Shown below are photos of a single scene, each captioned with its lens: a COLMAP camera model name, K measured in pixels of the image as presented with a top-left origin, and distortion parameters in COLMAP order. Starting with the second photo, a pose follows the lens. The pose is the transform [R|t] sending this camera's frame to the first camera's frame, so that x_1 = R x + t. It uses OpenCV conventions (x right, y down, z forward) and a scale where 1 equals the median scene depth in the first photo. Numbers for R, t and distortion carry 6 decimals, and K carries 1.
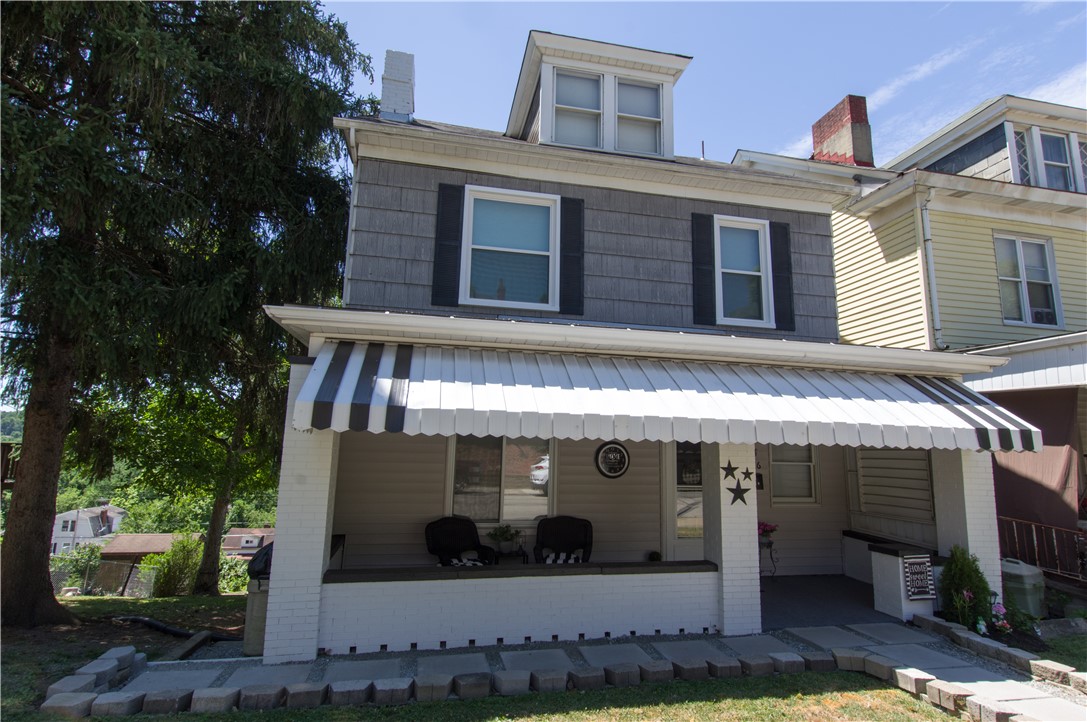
lens RADIAL K [[543.4, 0, 536.7], [0, 543.4, 366.3], [0, 0, 1]] dist [-0.000942, -0.001502]
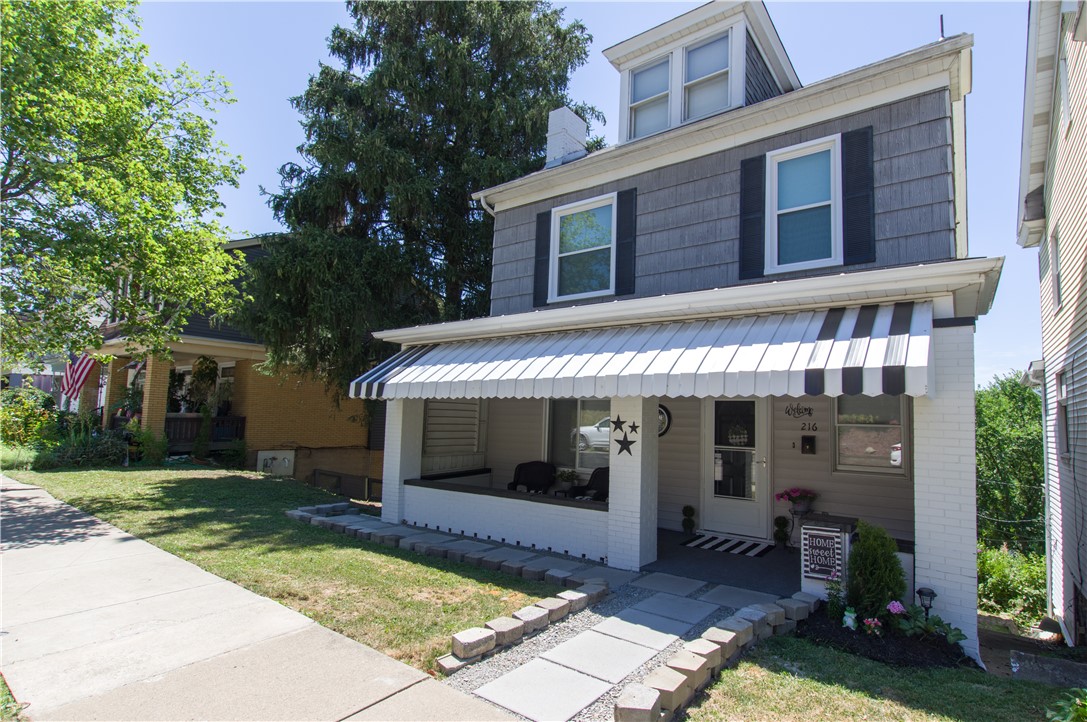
lens RADIAL K [[529.9, 0, 584.9], [0, 529.9, 366.5], [0, 0, 1]] dist [0.021075, -0.000159]
pose [[0.694198, -0.075349, -0.715829, 0.777994], [0.108110, 0.994139, 0.000199, 0.046317], [0.711619, -0.077527, 0.698275, 0.138652]]
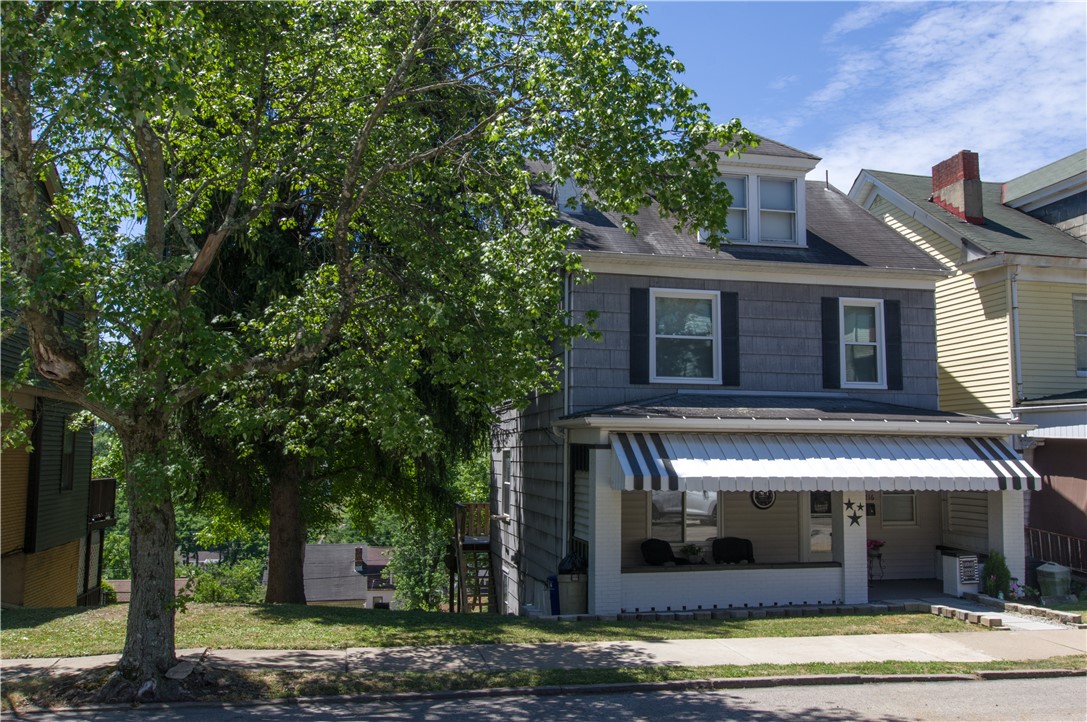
lens RADIAL K [[936.3, 0, 543.5], [0, 936.3, 361.0], [0, 0, 1]] dist [-0.008982, -0.008653]
pose [[0.999745, -0.013659, 0.017967, -0.416136], [0.012597, 0.998240, 0.057943, -0.284217], [-0.018727, -0.057701, 0.998158, -1.206292]]
